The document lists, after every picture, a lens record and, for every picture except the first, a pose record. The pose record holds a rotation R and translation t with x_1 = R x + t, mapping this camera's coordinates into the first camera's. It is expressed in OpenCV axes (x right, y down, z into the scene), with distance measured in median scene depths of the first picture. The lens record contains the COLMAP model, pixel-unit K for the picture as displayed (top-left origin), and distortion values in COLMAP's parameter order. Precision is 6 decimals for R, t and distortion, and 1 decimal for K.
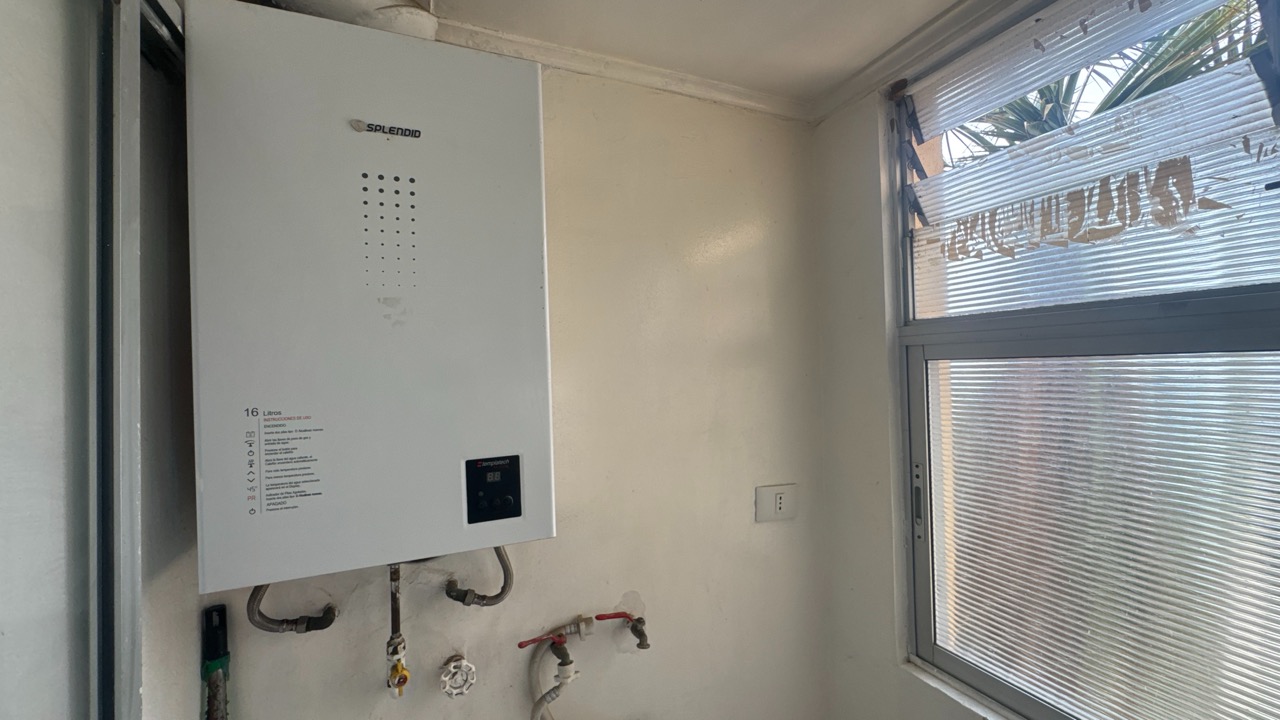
lens RADIAL K [[511.9, 0, 640.2], [0, 511.9, 356.5], [0, 0, 1]] dist [-0.003399, 0.000559]
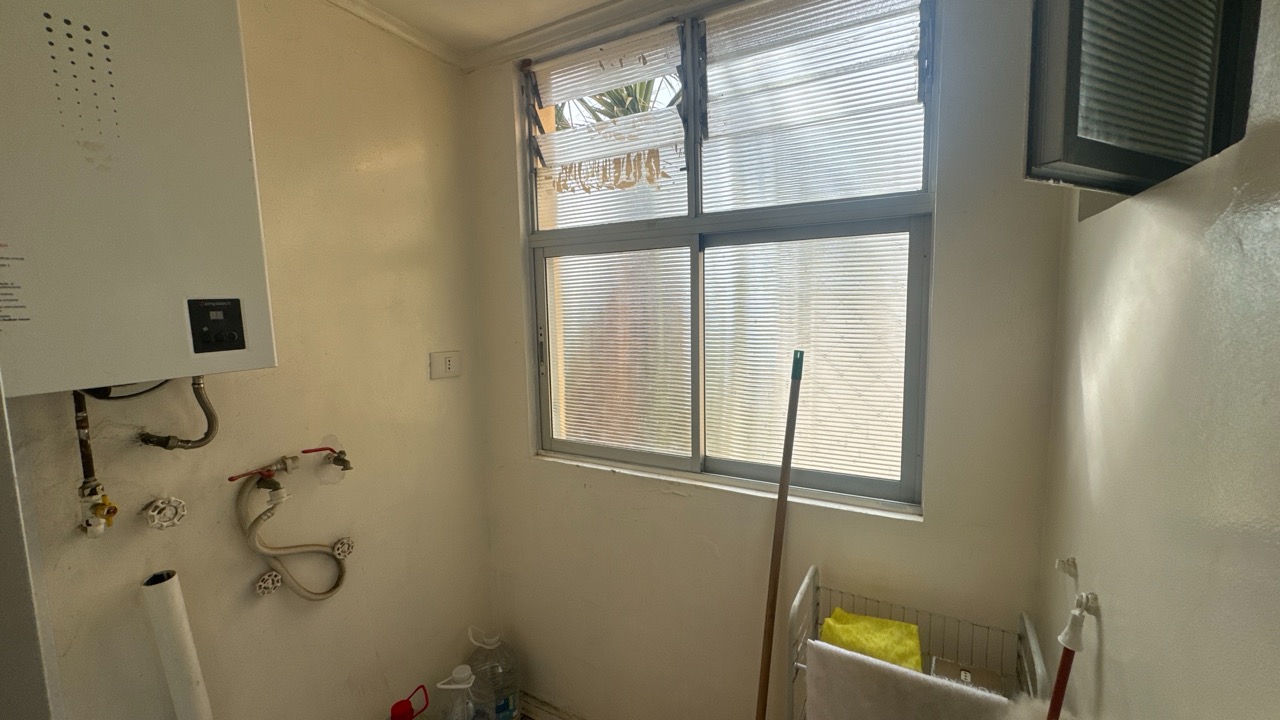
lens RADIAL K [[511.9, 0, 639.5], [0, 511.9, 358.7], [0, 0, 1]] dist [-0.003399, 0.000559]
pose [[0.787588, -0.058857, 0.613385, -0.181847], [-0.008476, 0.994299, 0.106292, 0.148160], [-0.616144, -0.088913, 0.782599, -0.414706]]
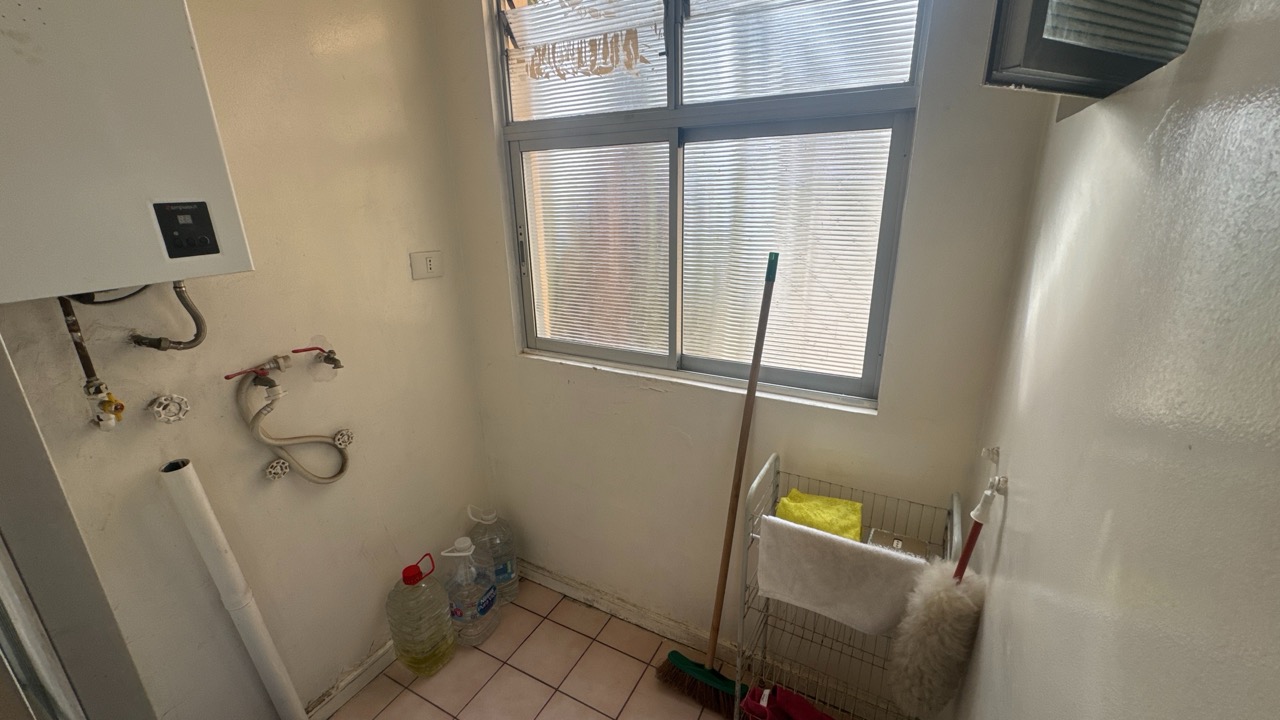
lens RADIAL K [[511.9, 0, 639.4], [0, 511.9, 359.0], [0, 0, 1]] dist [-0.003399, 0.000559]
pose [[0.782491, -0.182543, 0.595303, -0.166280], [-0.010806, 0.951936, 0.306105, 0.124755], [-0.622568, -0.245958, 0.742909, -0.470731]]
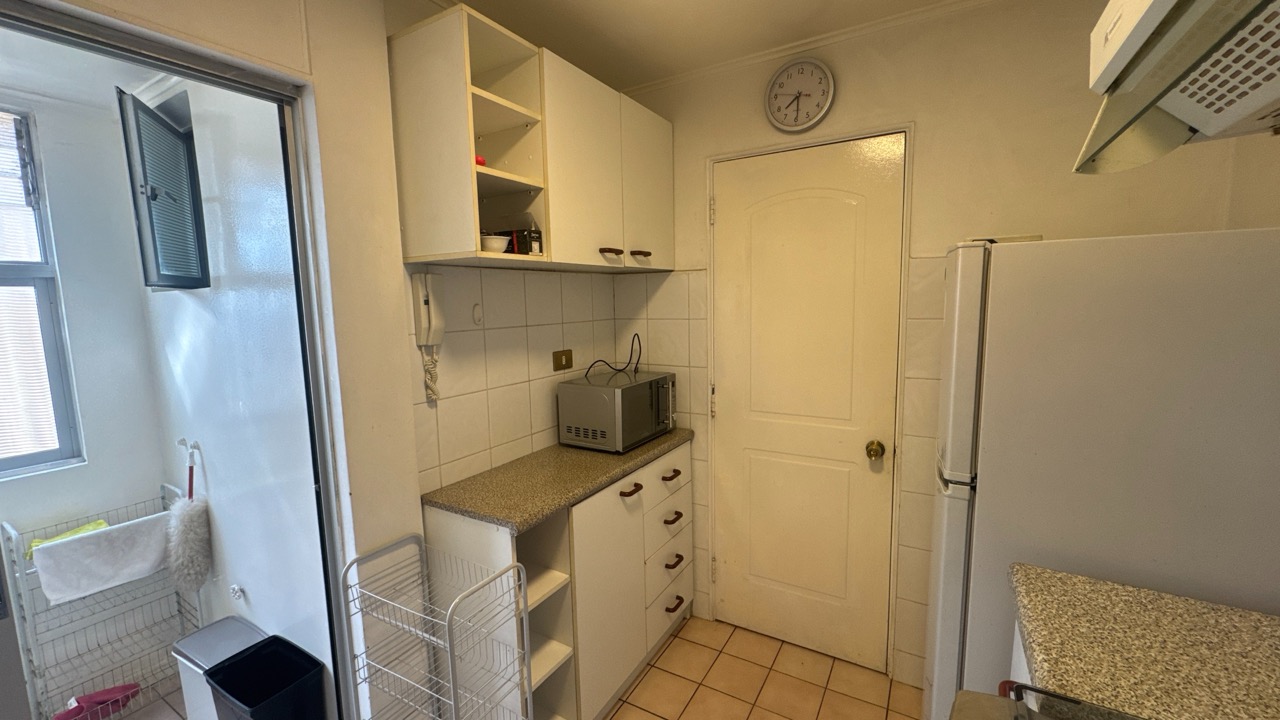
lens RADIAL K [[511.9, 0, 628.0], [0, 511.9, 357.0], [0, 0, 1]] dist [-0.003399, 0.000559]
pose [[-0.581196, -0.056677, 0.811788, -1.639392], [0.023952, 0.995948, 0.086683, 0.121016], [-0.813411, 0.069824, -0.577483, -0.502919]]
